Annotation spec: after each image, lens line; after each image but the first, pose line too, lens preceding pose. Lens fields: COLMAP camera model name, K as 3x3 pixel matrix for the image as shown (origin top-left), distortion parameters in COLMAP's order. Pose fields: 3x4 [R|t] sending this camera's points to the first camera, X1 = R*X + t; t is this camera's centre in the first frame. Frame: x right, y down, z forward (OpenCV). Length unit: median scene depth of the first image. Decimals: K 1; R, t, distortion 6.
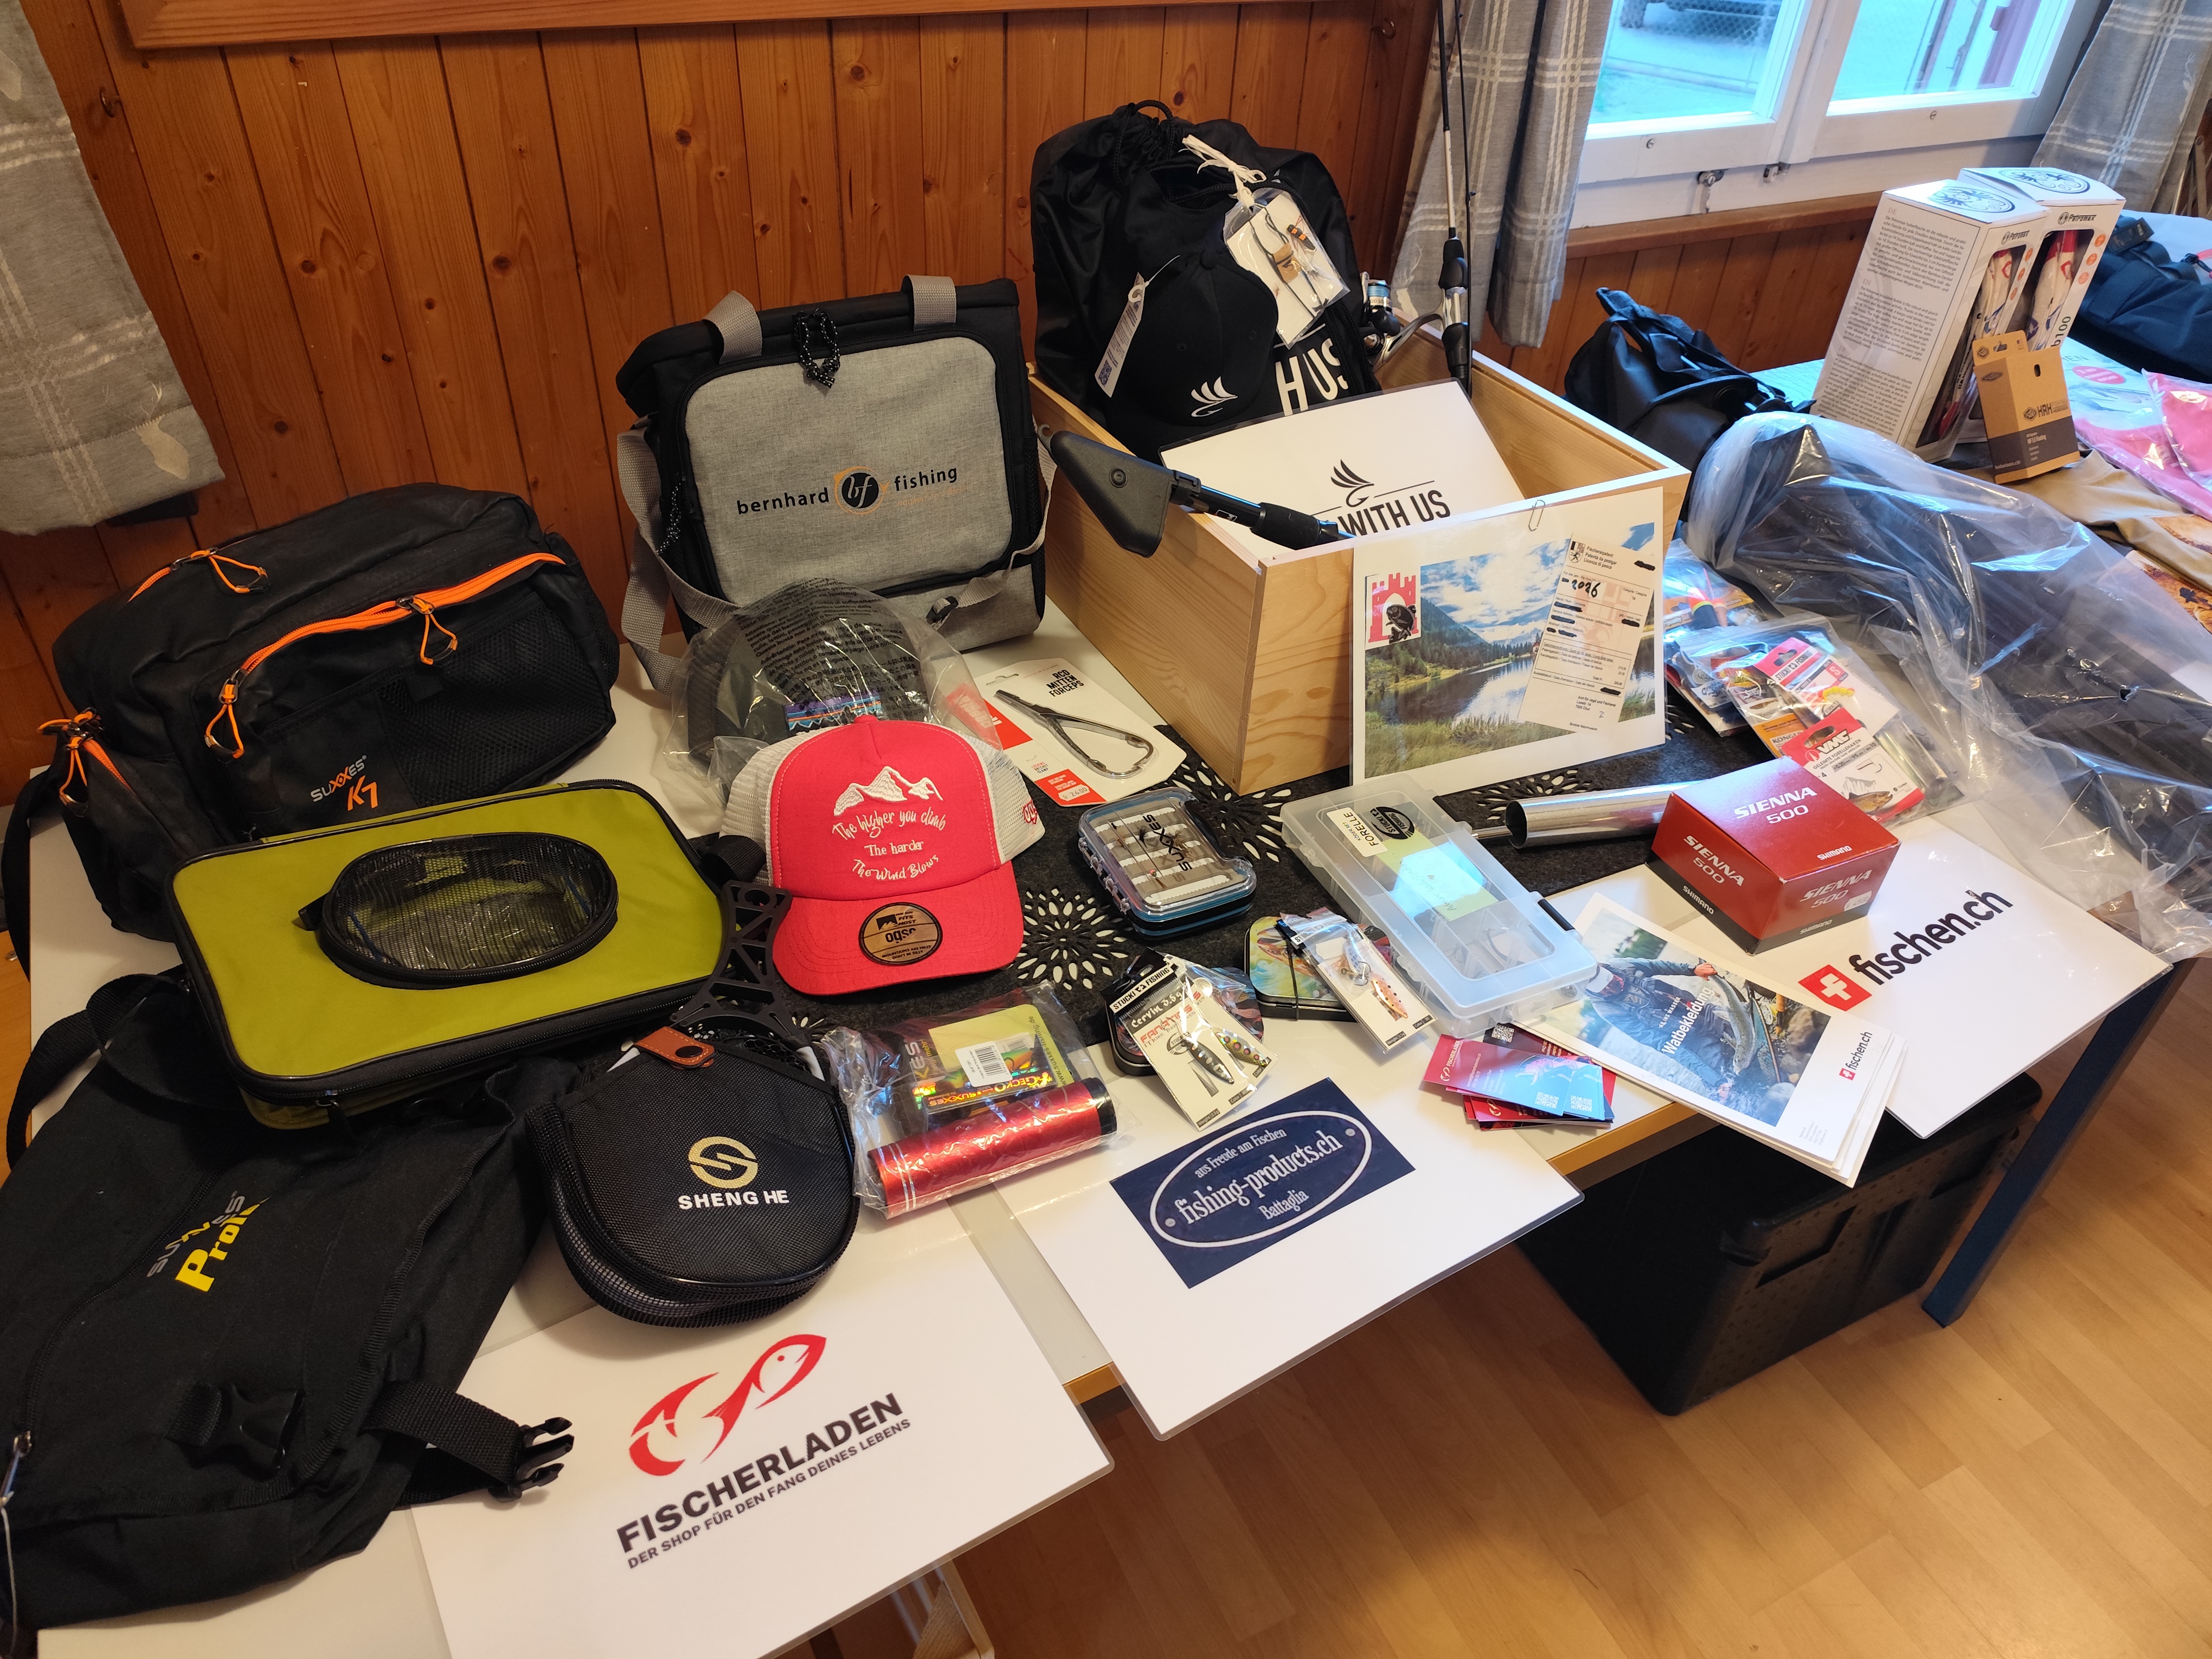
lens RADIAL K [[1569.6, 0, 1119.3], [0, 1569.6, 829.5], [0, 0, 1]] dist [0.031525, -0.046954]
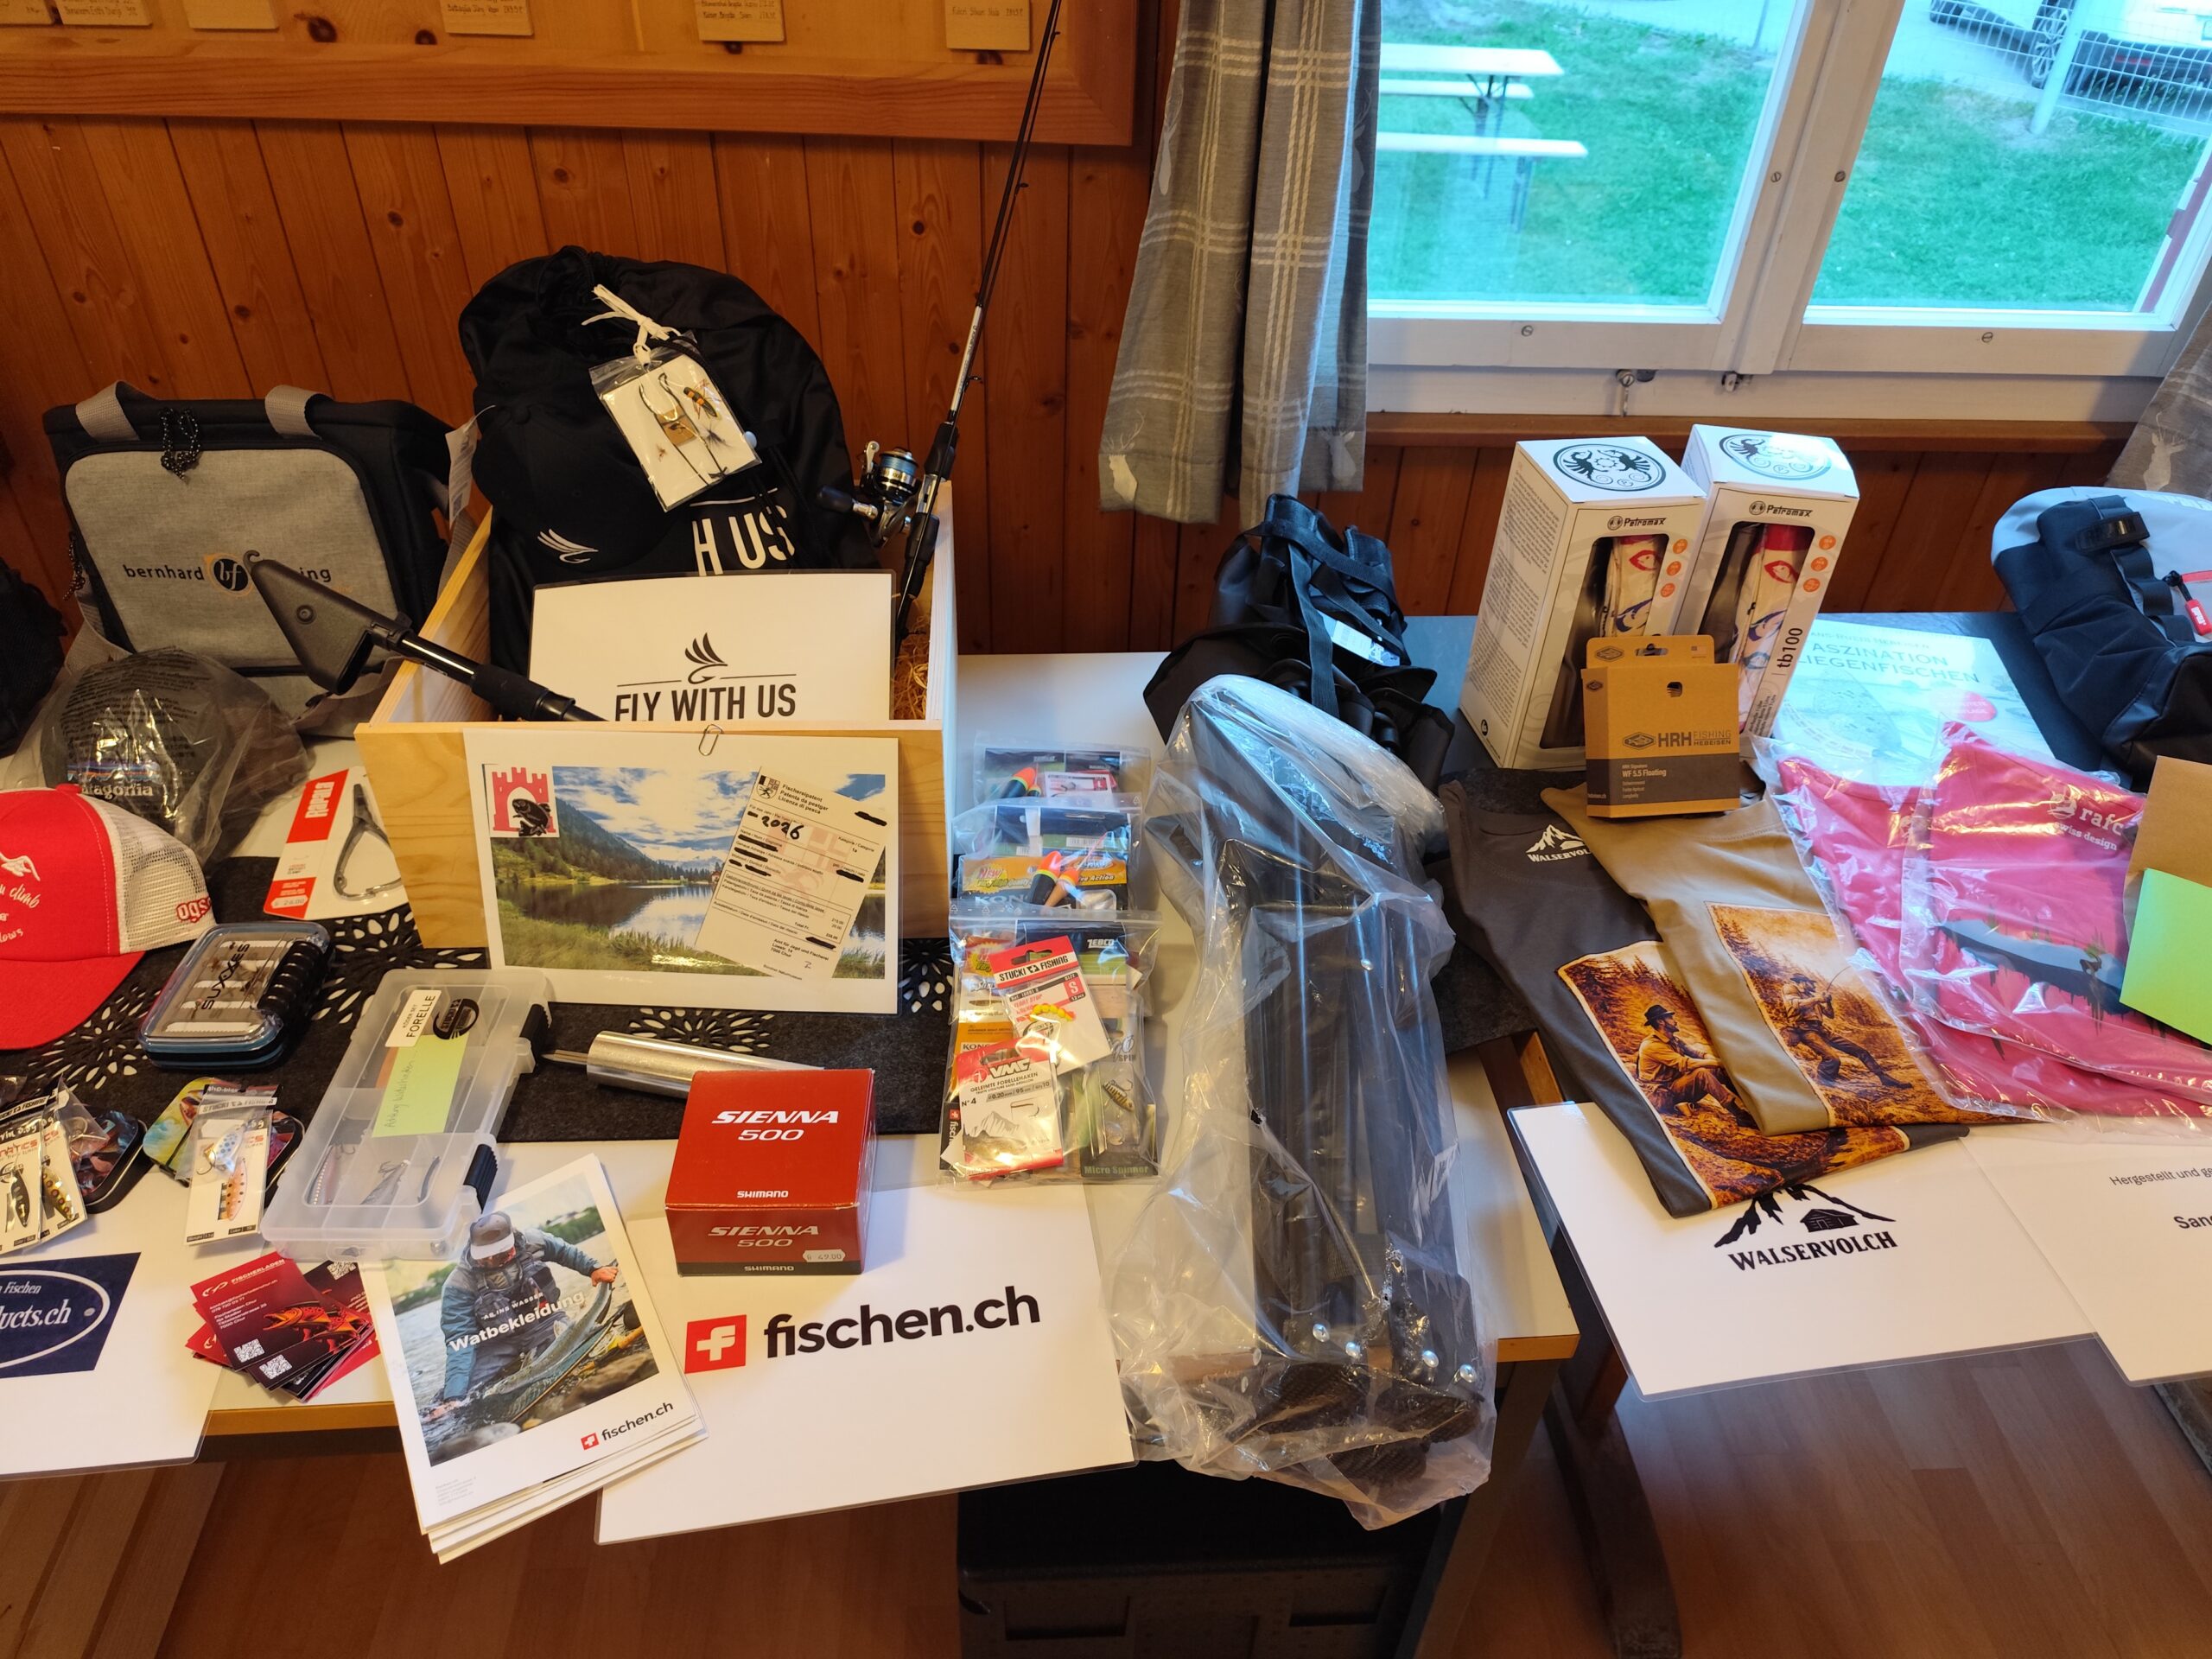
lens RADIAL K [[1569.6, 0, 1119.3], [0, 1569.6, 829.5], [0, 0, 1]] dist [0.031525, -0.046954]
pose [[0.909819, 0.239977, -0.338587, 0.769462], [-0.244162, 0.969243, 0.030872, -0.224146], [0.335581, 0.054583, 0.940429, 0.204406]]
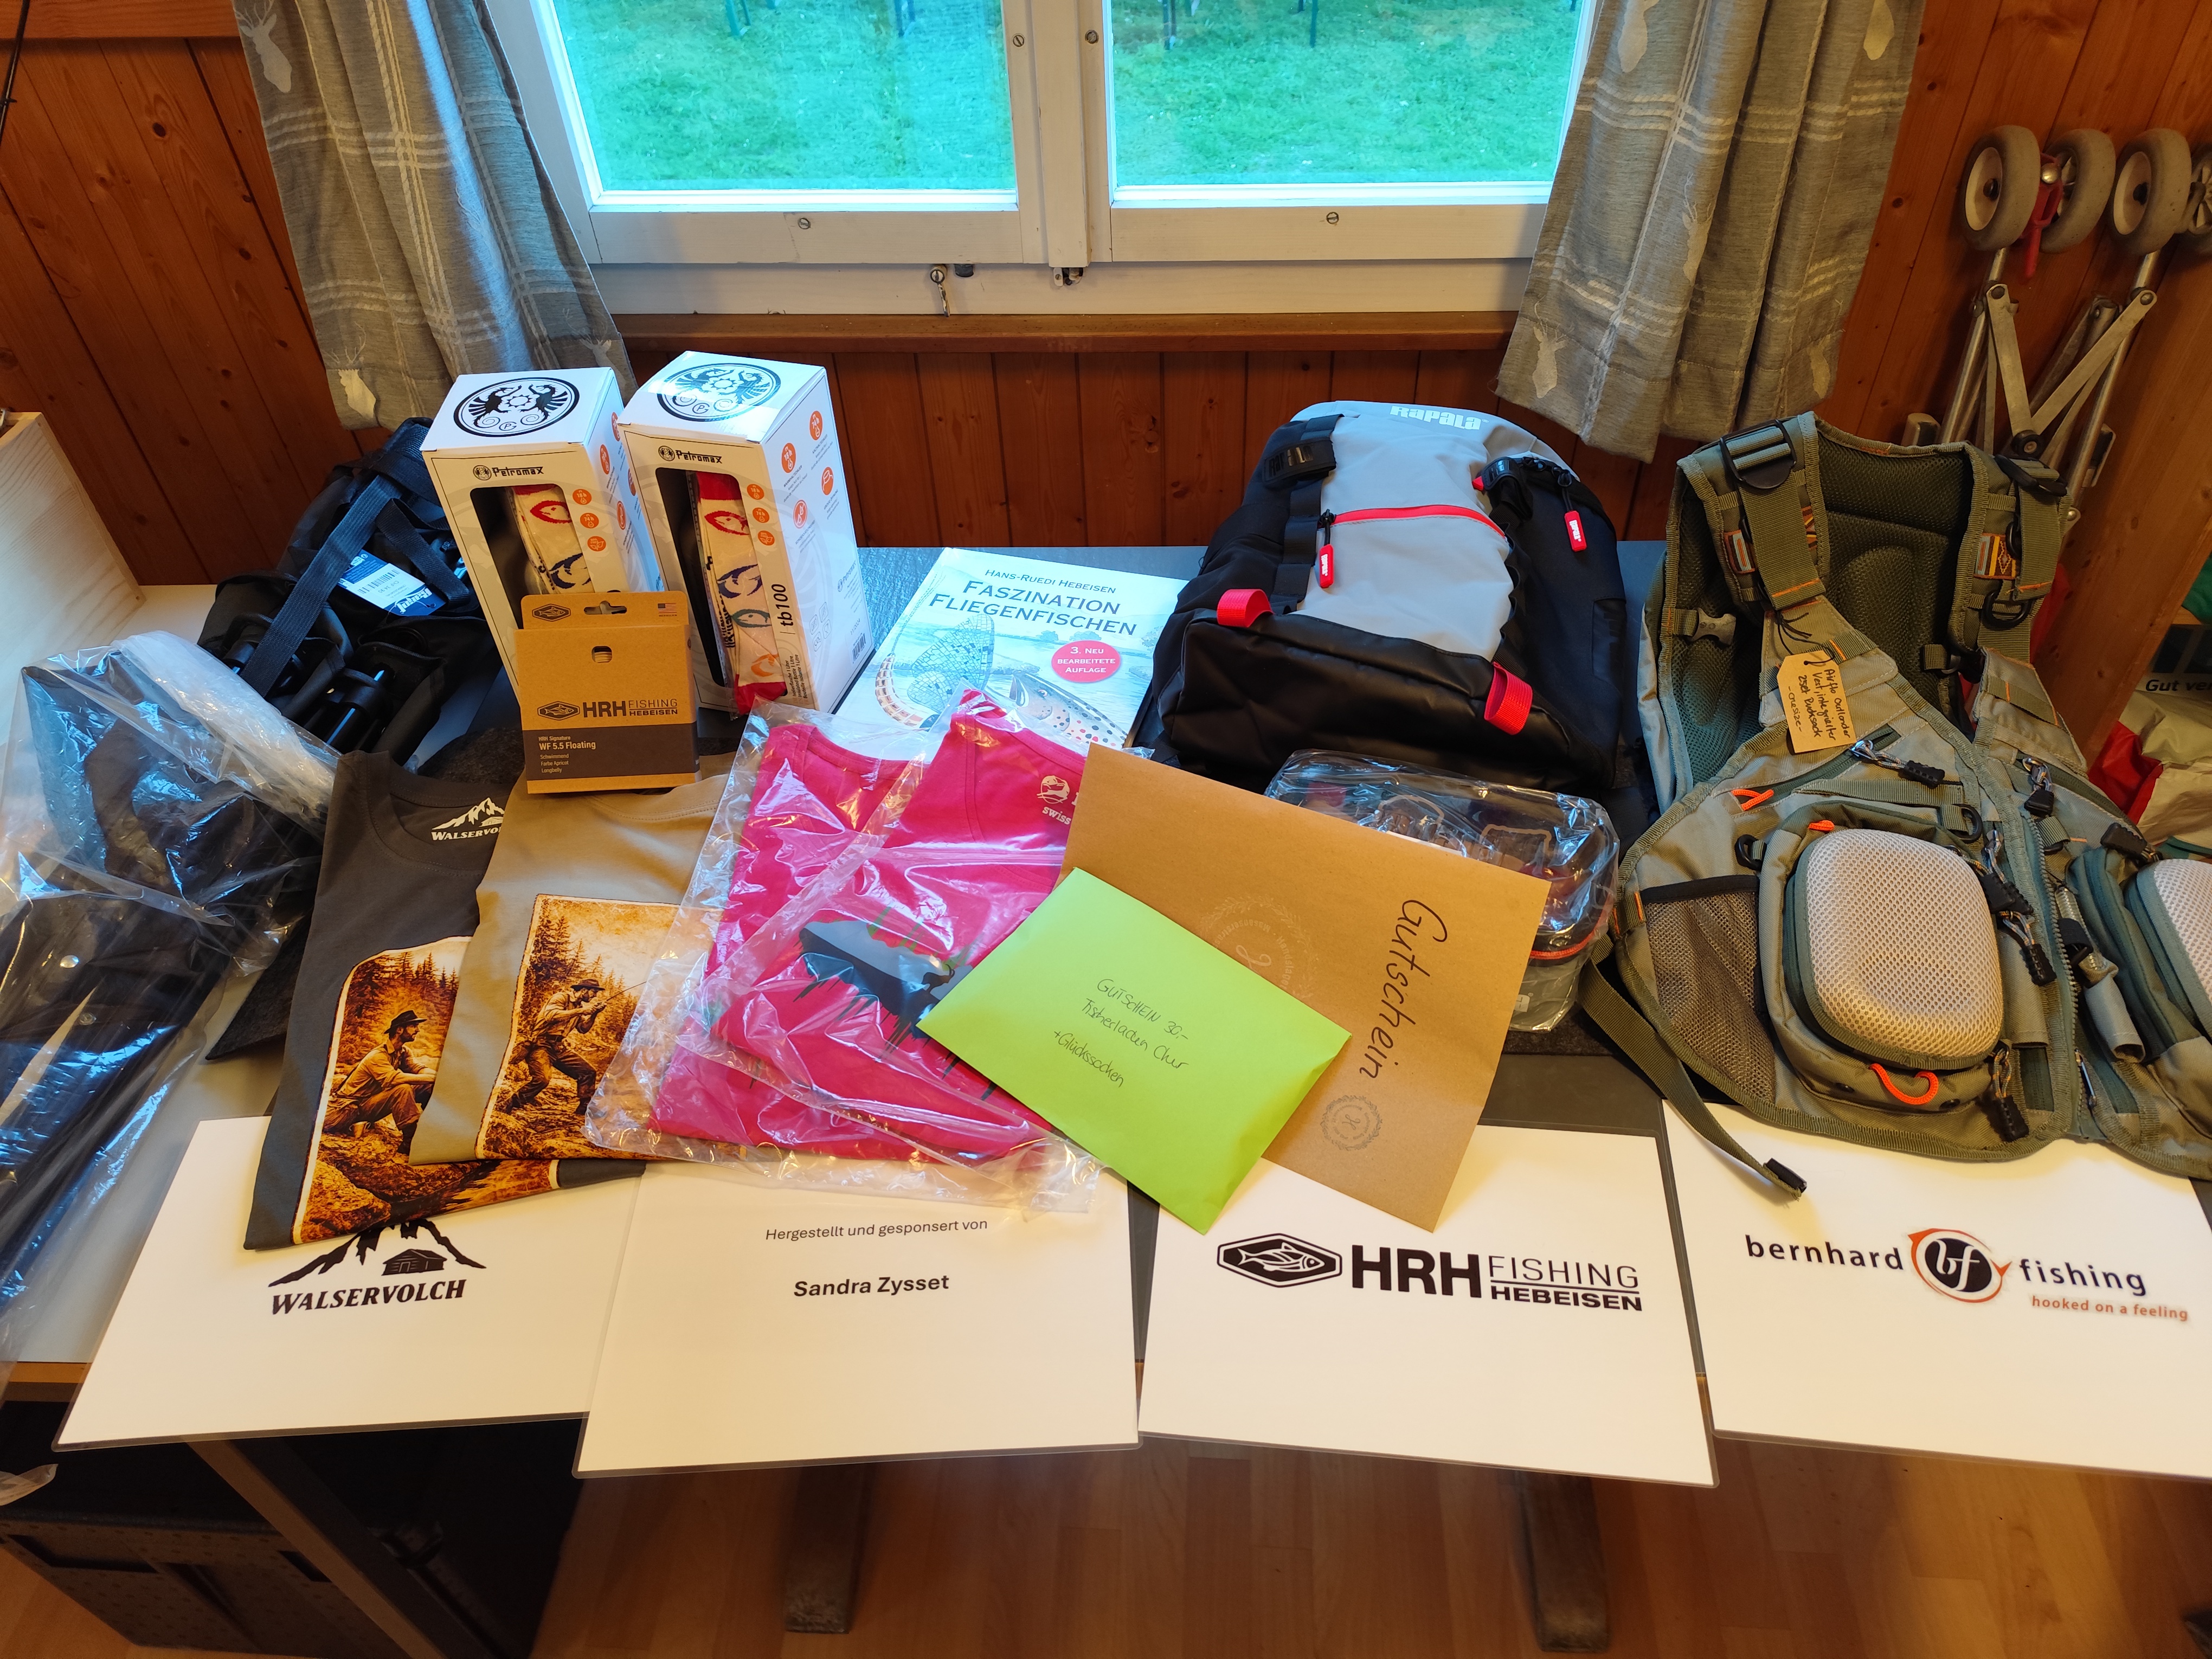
lens RADIAL K [[1569.6, 0, 1119.3], [0, 1569.6, 829.5], [0, 0, 1]] dist [0.031525, -0.046954]
pose [[0.851765, 0.295992, -0.432302, 1.402574], [-0.252546, 0.954892, 0.156211, -0.483763], [0.459039, -0.023879, 0.888095, 0.578799]]
